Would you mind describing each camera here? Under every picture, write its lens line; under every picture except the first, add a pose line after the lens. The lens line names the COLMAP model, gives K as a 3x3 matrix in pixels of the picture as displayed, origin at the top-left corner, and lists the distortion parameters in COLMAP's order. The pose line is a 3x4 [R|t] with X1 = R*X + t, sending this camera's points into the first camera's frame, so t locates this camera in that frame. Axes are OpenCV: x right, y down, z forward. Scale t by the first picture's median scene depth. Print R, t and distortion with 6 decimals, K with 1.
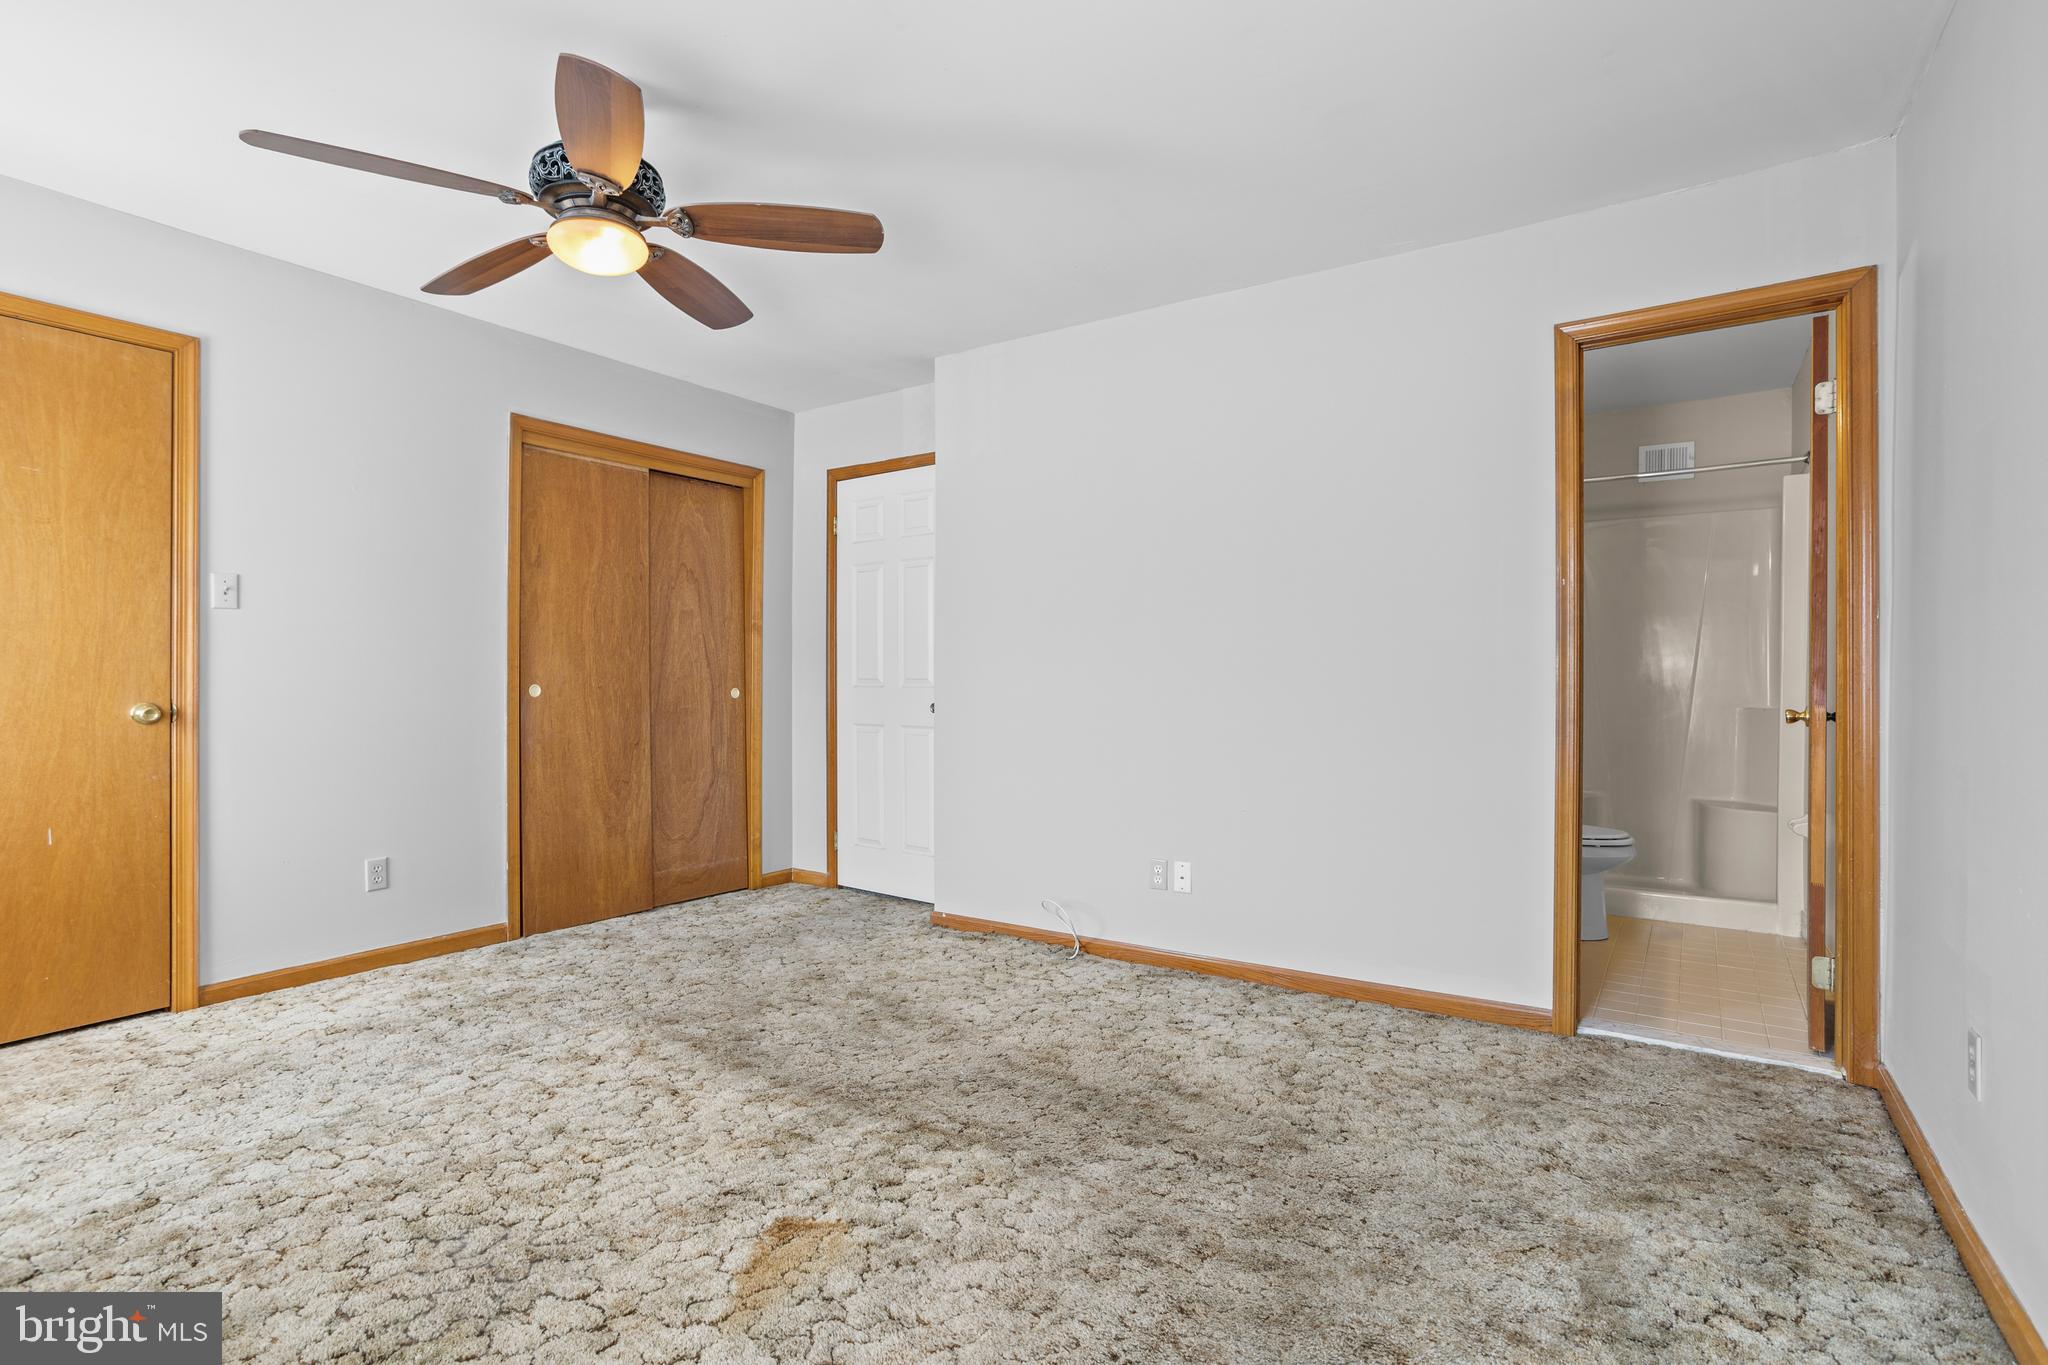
lens RADIAL K [[996.8, 0, 1013.6], [0, 996.8, 683.2], [0, 0, 1]] dist [-0.046675, 0.026494]
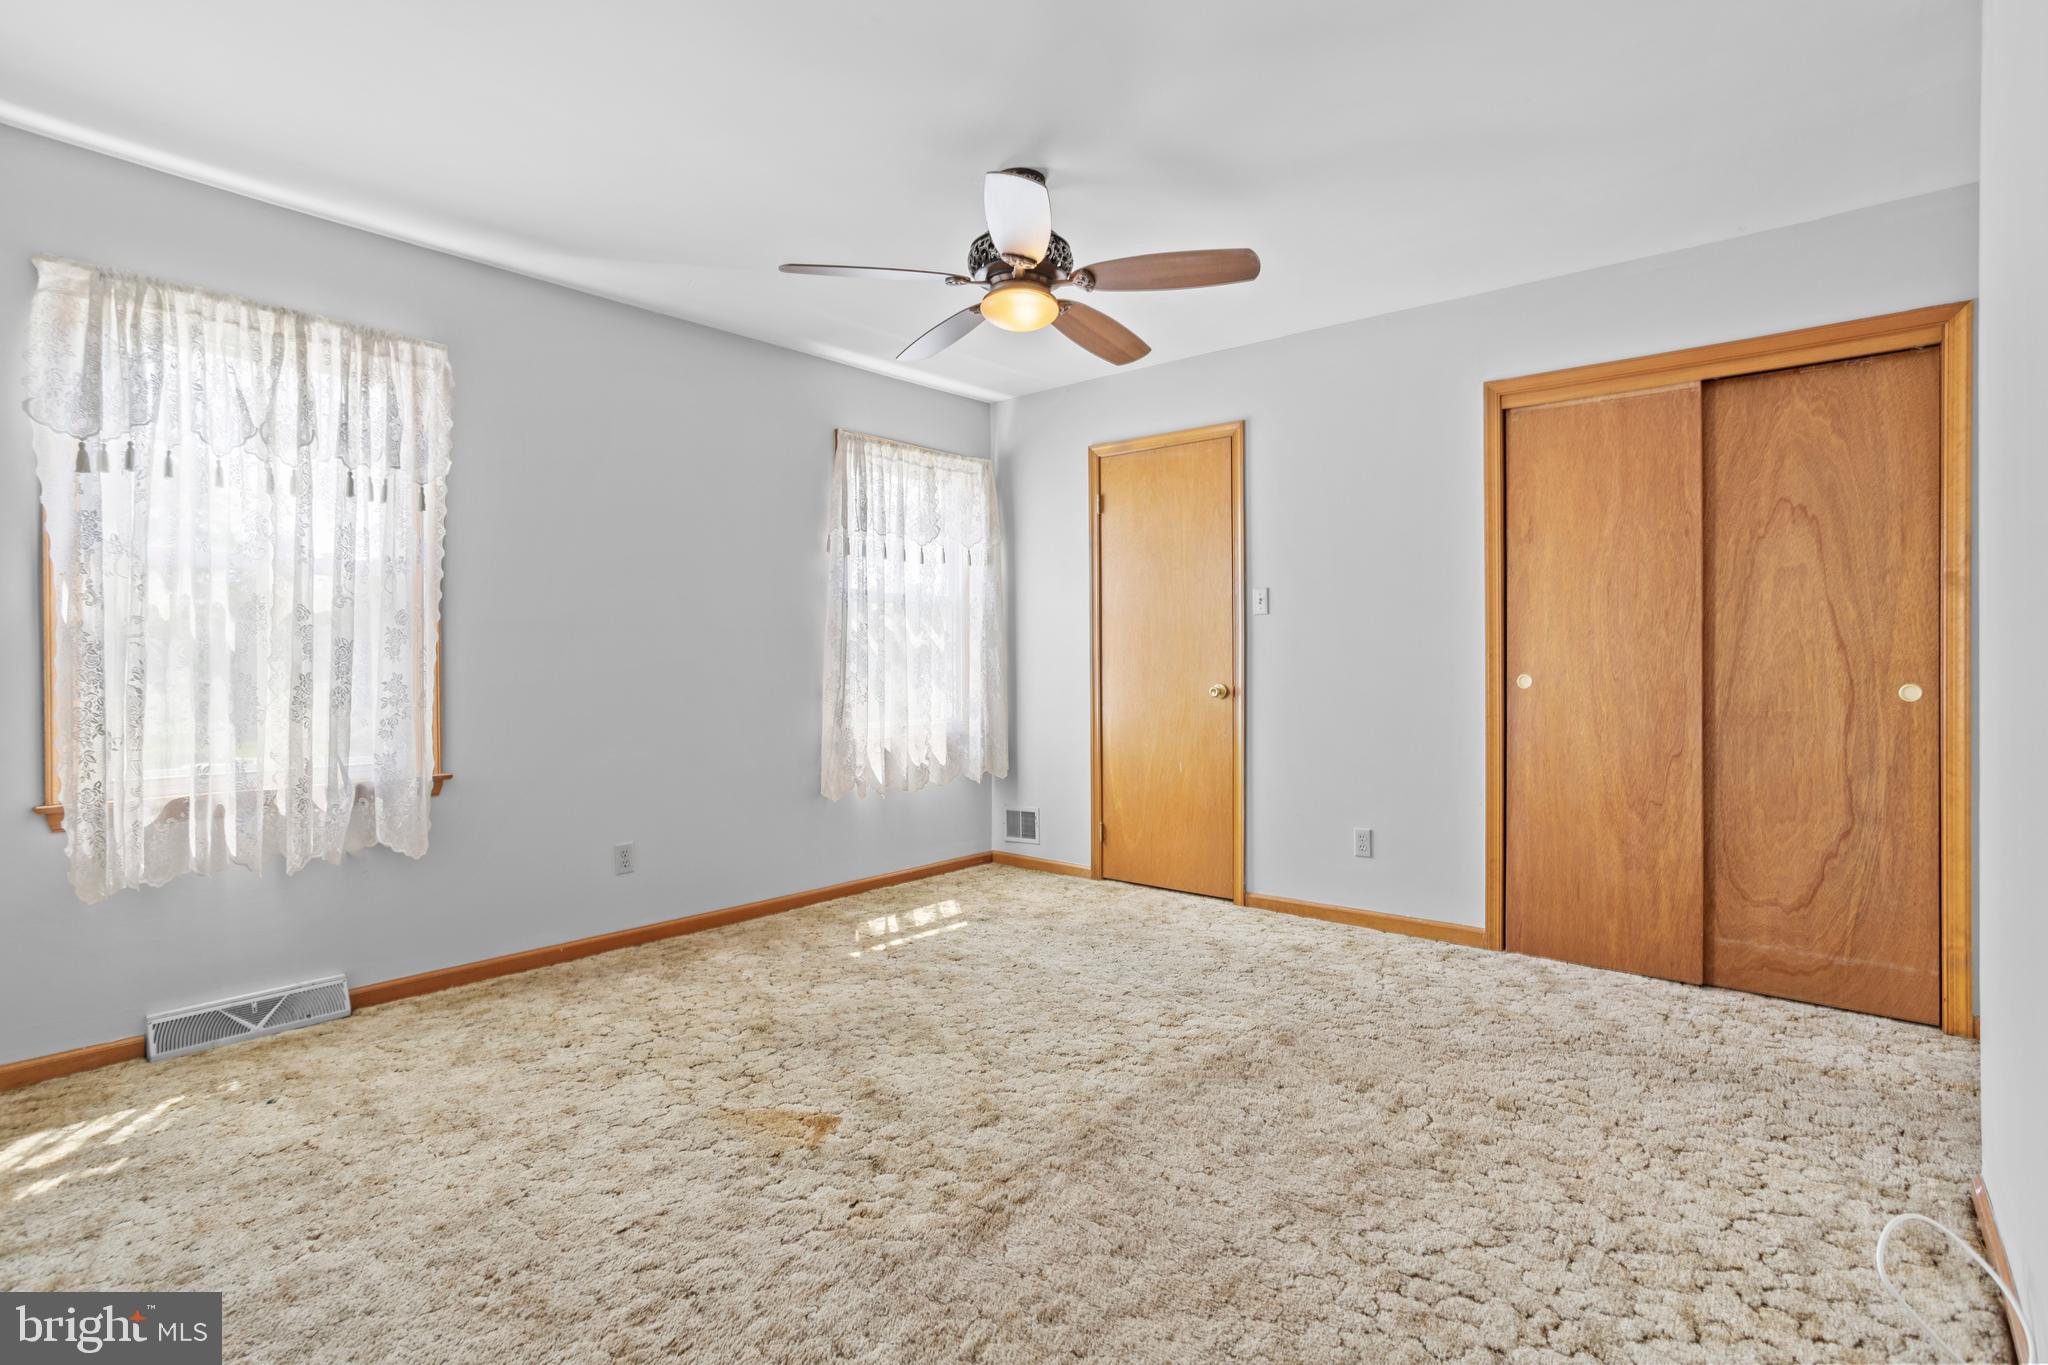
lens RADIAL K [[996.8, 0, 1034.3], [0, 996.8, 663.6], [0, 0, 1]] dist [-0.046675, 0.026494]
pose [[-0.109873, -0.001192, -0.993945, 0.497432], [-0.005549, 0.999984, -0.000586, -0.005938], [0.993930, 0.005451, -0.109878, 0.727517]]
